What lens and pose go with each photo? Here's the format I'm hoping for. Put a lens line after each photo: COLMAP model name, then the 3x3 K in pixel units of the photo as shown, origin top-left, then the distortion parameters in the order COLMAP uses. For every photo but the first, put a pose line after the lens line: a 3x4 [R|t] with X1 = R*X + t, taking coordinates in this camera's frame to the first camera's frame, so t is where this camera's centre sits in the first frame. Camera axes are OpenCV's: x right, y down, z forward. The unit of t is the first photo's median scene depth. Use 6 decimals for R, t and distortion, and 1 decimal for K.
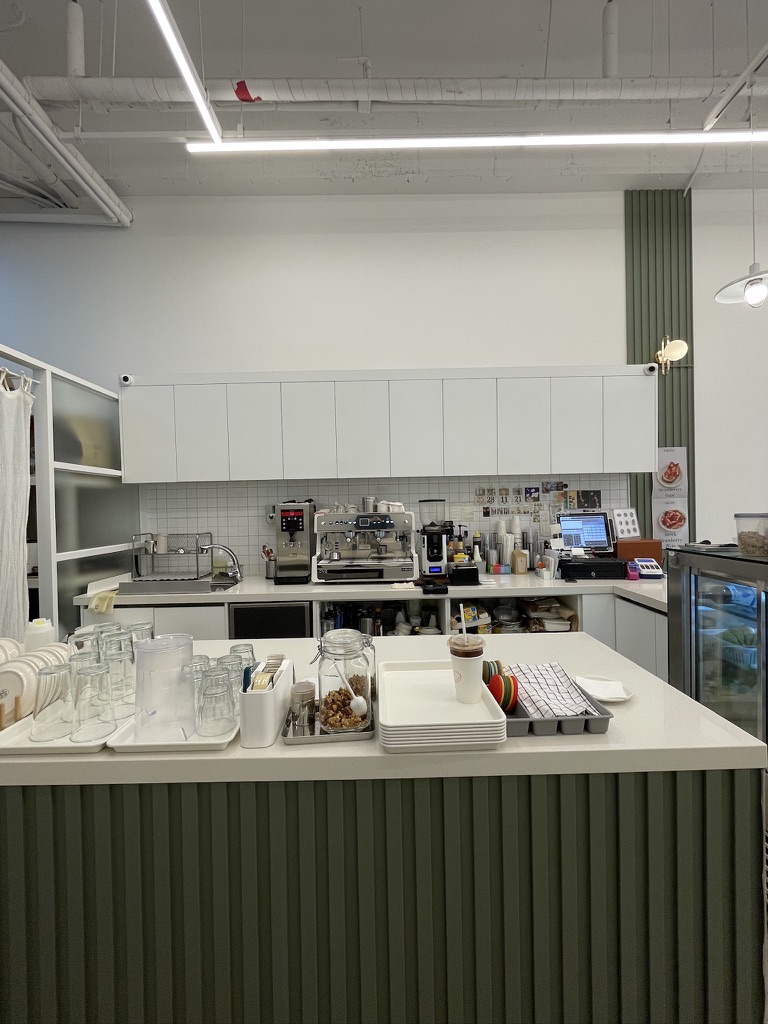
lens RADIAL K [[399.9, 0, 387.2], [0, 399.9, 507.1], [0, 0, 1]] dist [0.002503, 0.000122]
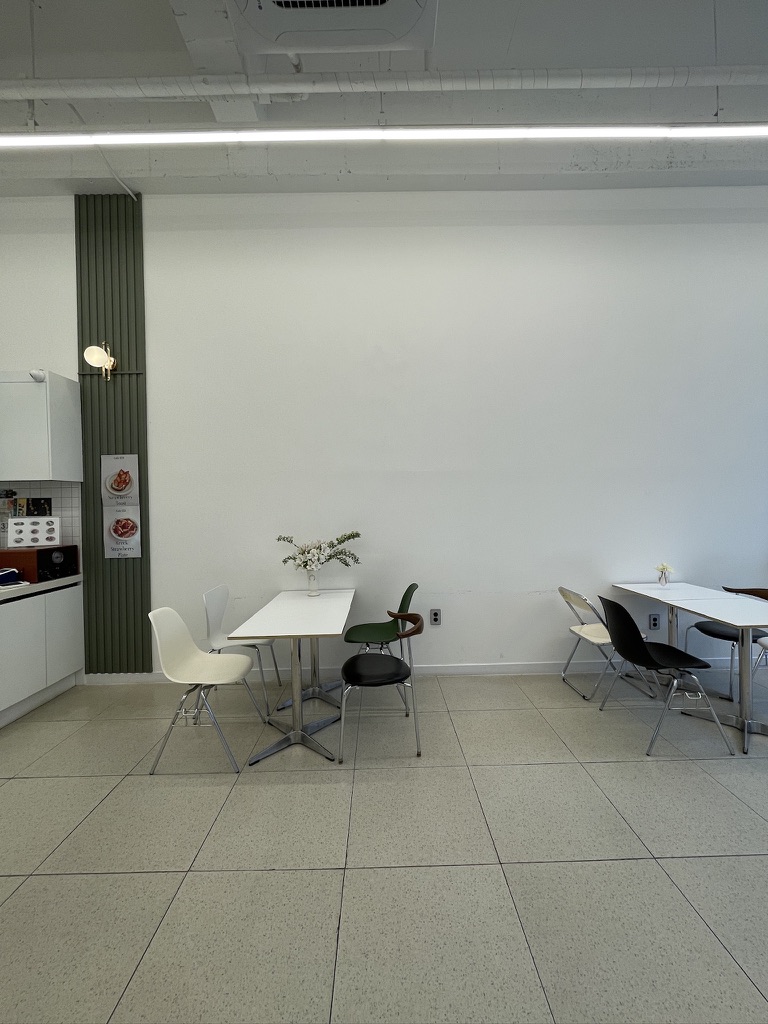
lens RADIAL K [[412.1, 0, 384.0], [0, 412.1, 512.0], [0, 0, 1]] dist [-0.000088, -0.000139]
pose [[0.999887, 0.003824, -0.014530, 1.370558], [-0.003773, 0.999987, 0.003559, -0.014121], [0.014543, -0.003504, 0.999888, -0.006756]]
